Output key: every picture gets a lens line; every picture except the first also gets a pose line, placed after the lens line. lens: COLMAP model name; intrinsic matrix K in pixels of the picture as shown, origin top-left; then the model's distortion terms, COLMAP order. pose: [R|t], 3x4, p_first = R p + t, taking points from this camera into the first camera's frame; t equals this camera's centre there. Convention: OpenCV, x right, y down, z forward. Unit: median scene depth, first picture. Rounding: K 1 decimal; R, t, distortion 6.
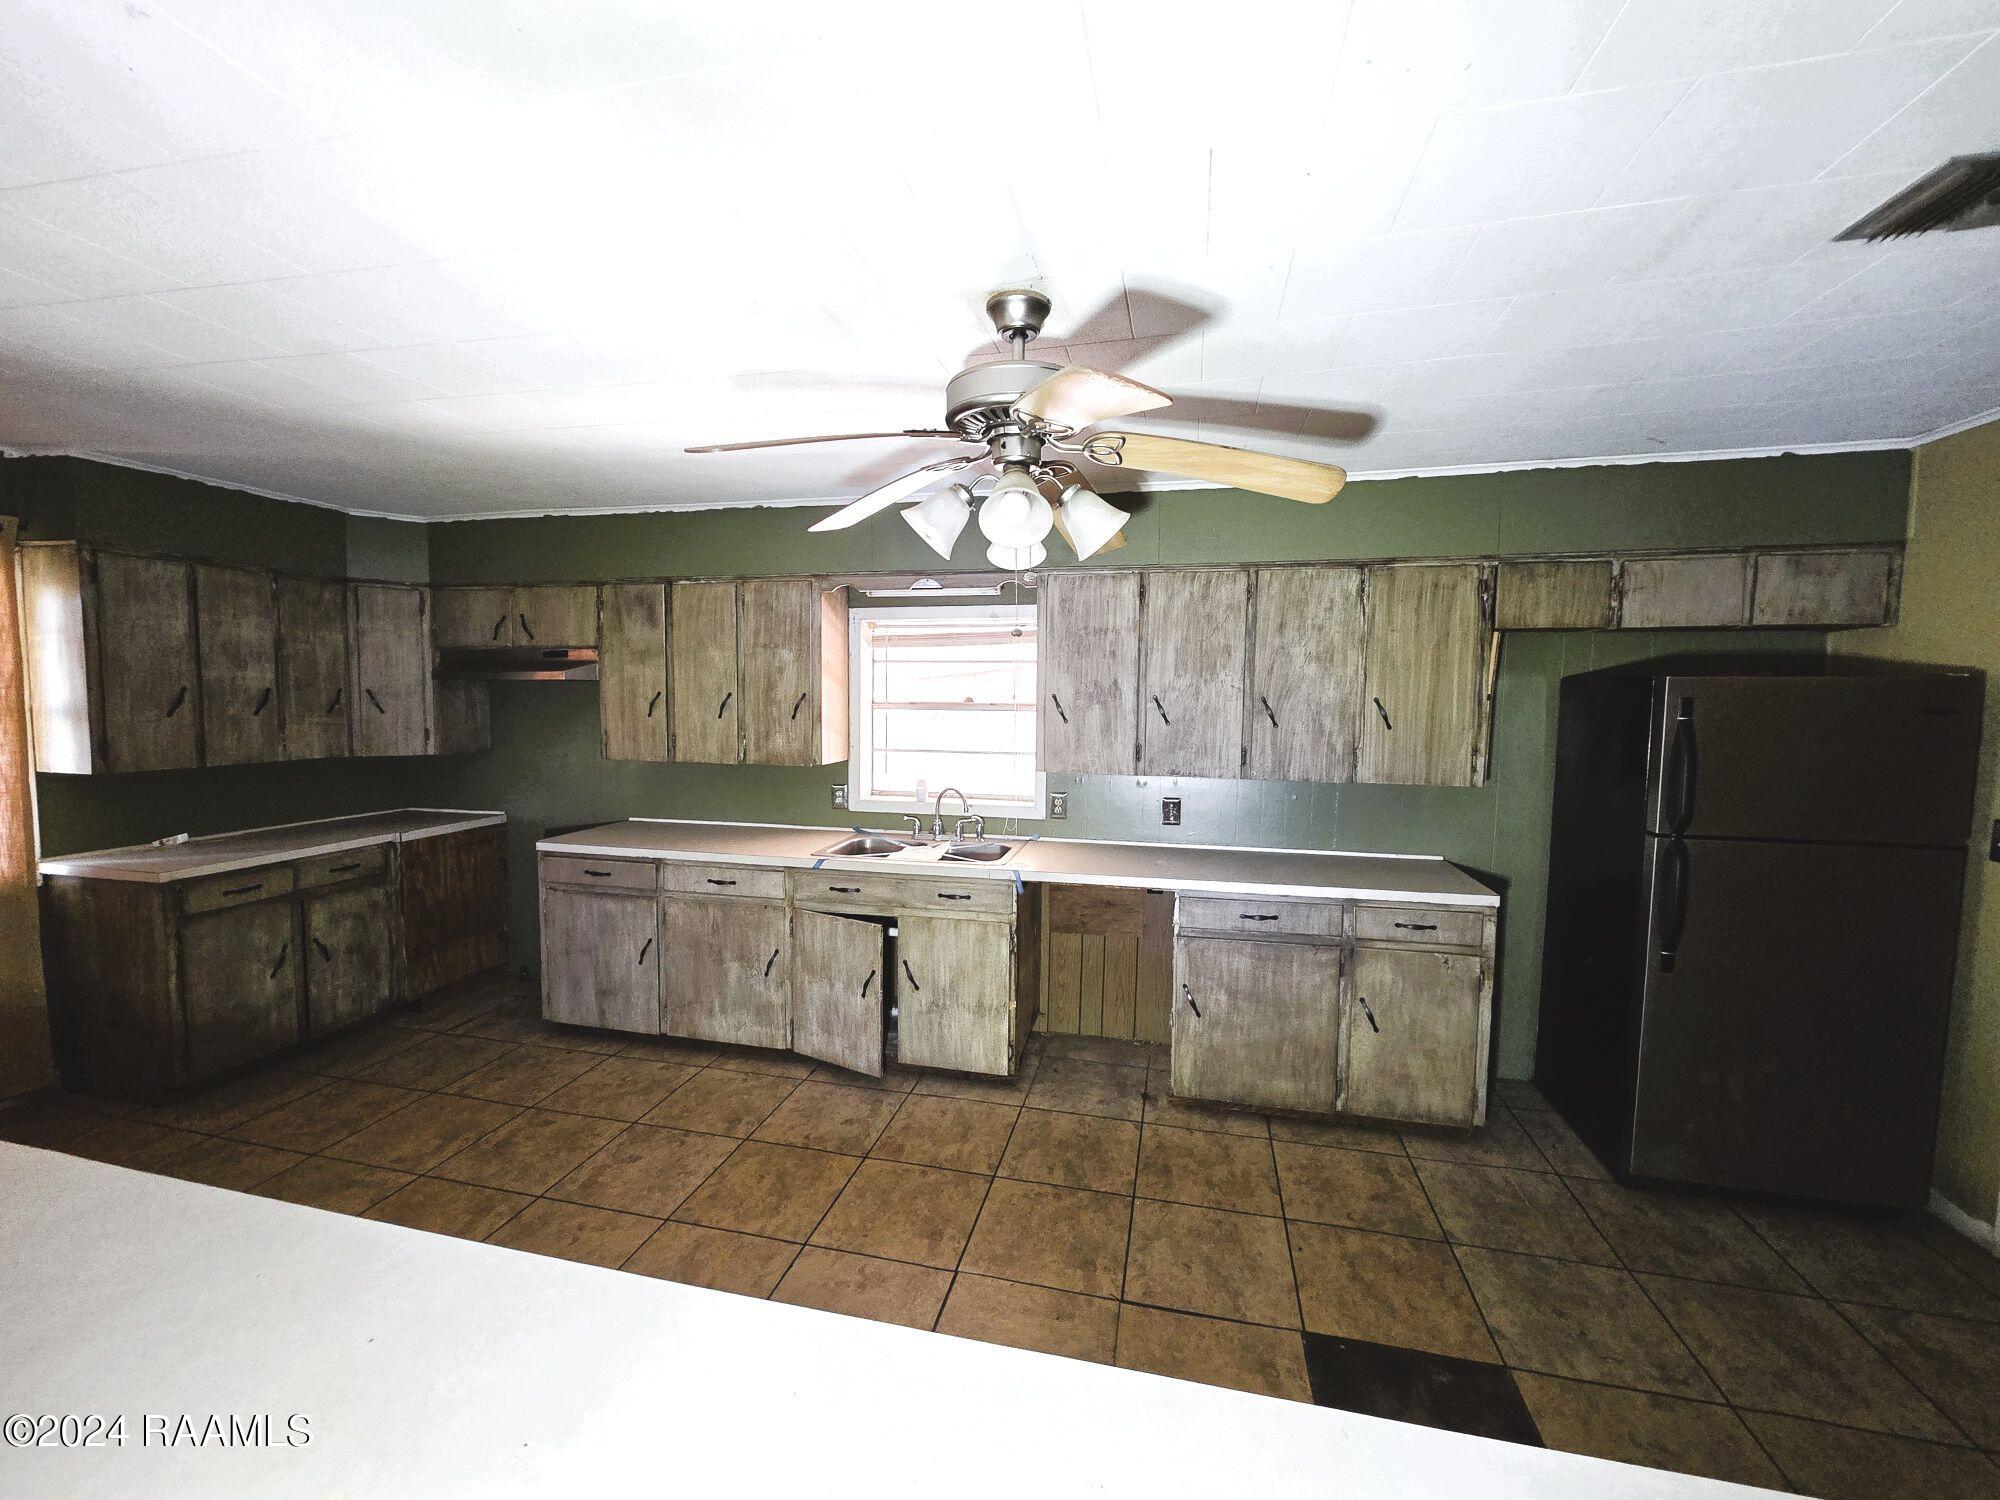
lens RADIAL K [[824.2, 0, 994.6], [0, 824.2, 747.1], [0, 0, 1]] dist [-0.002976, 0.002432]
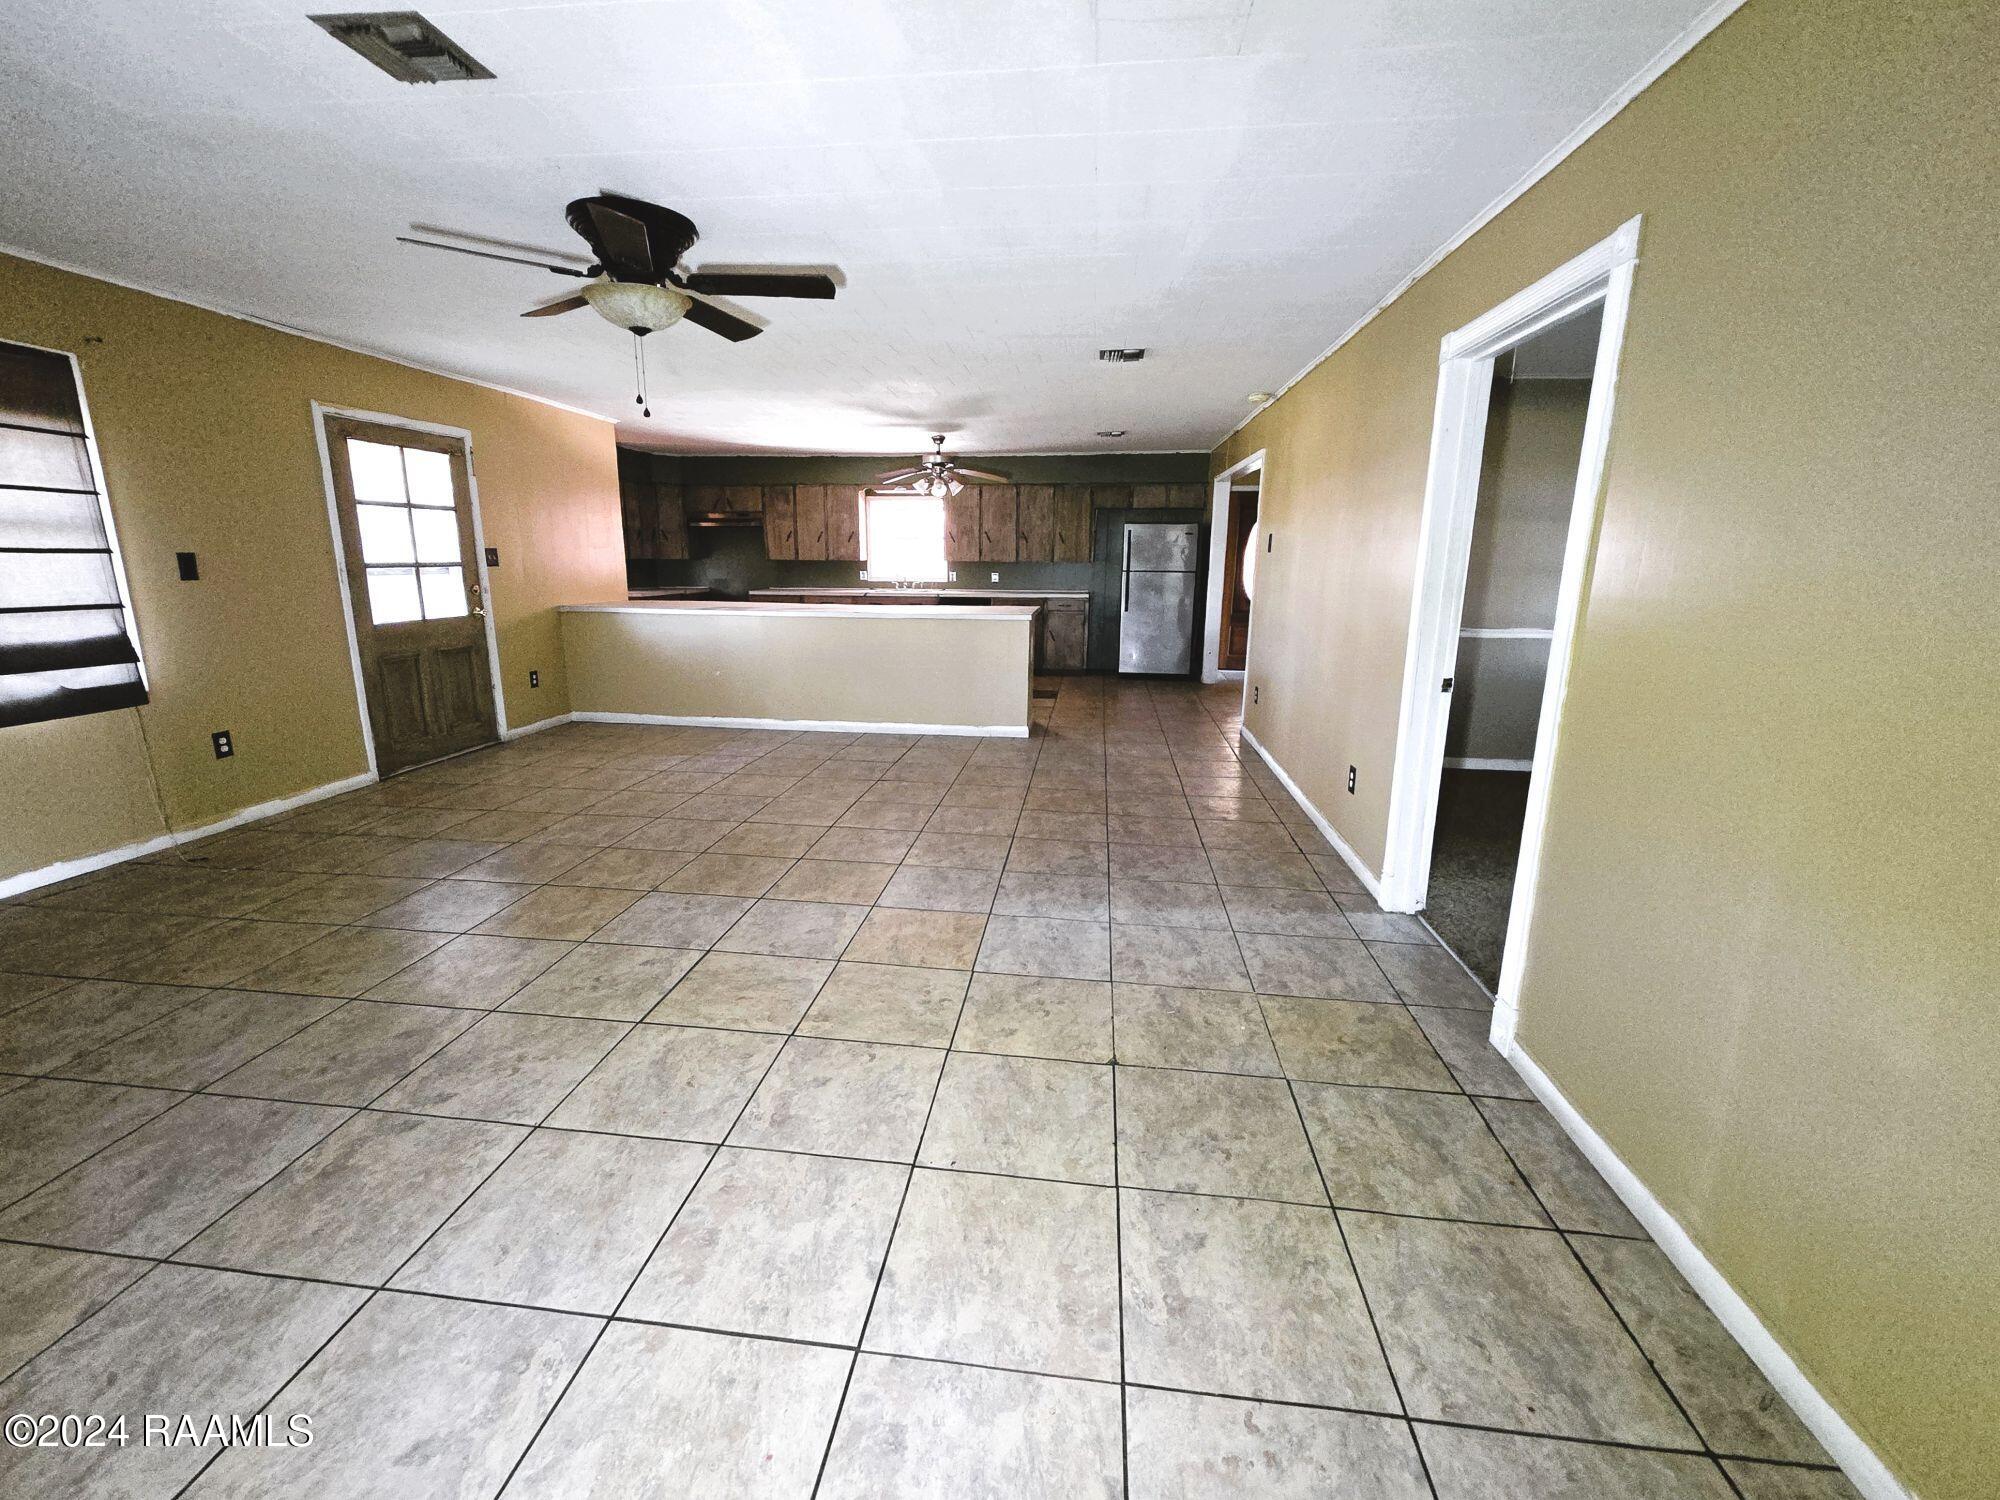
lens RADIAL K [[824.2, 0, 994.6], [0, 824.2, 747.1], [0, 0, 1]] dist [-0.002976, 0.002432]
pose [[0.993694, -0.026406, 0.108975, -0.102135], [0.008266, 0.986481, 0.163667, 0.205858], [-0.111823, -0.161734, 0.980478, -1.911340]]
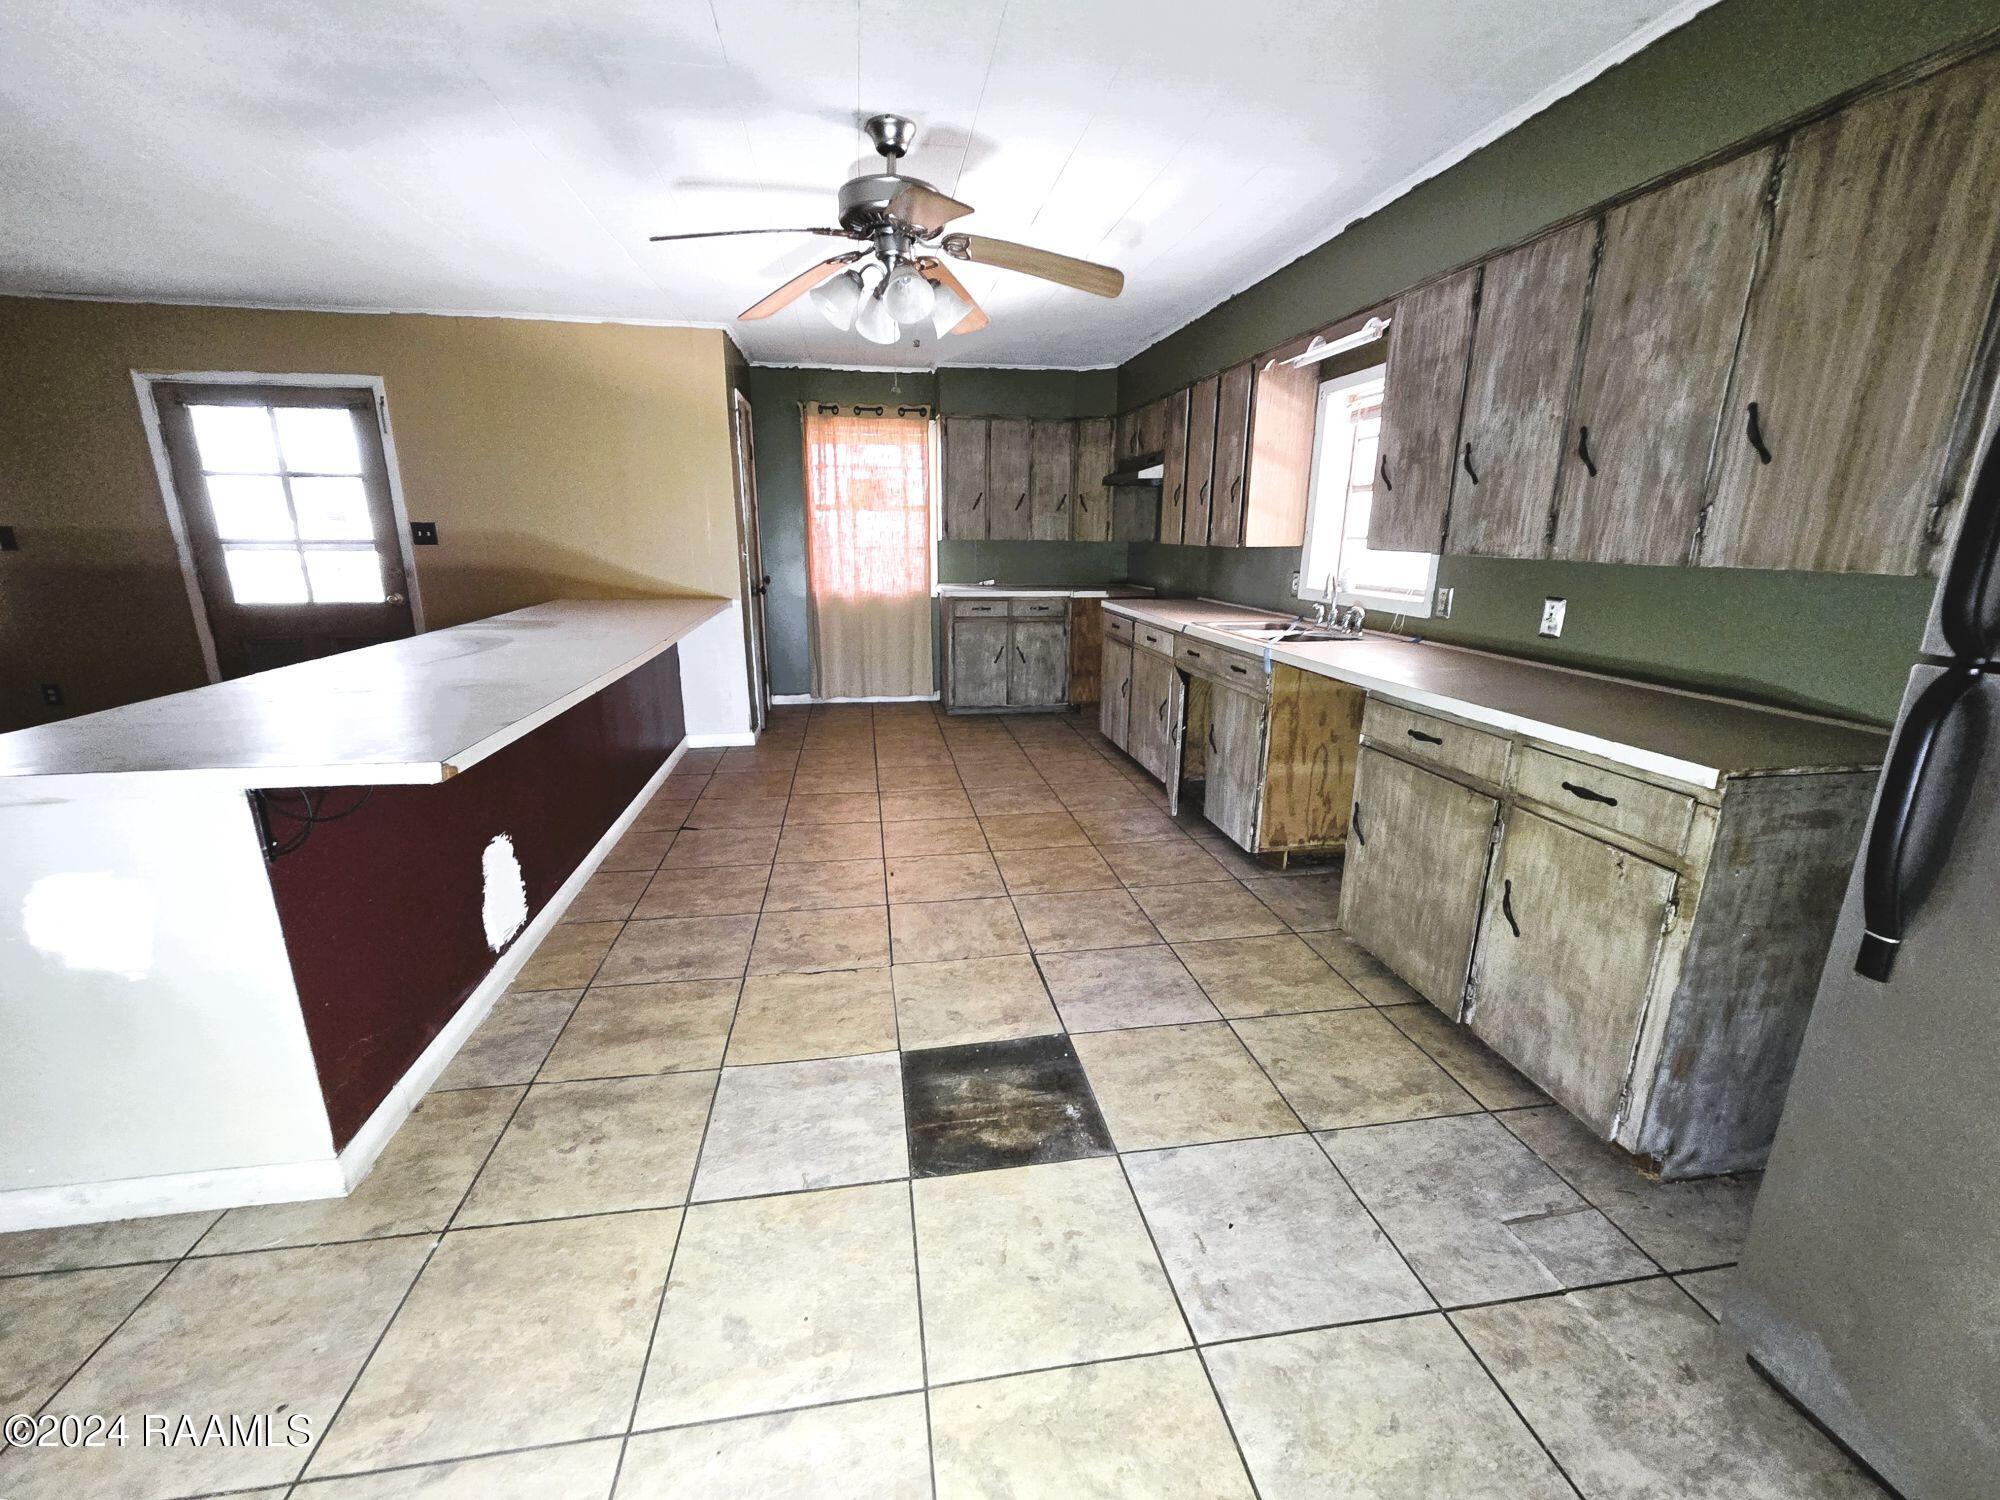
lens RADIAL K [[841.2, 0, 1000.0], [0, 841.2, 750.0], [0, 0, 1]] dist [-0.000359, 0.001003]
pose [[0.379351, 0.225608, -0.897326, 0.802437], [-0.063624, 0.973882, 0.217958, 0.070291], [0.923063, -0.025591, 0.383798, 0.324444]]
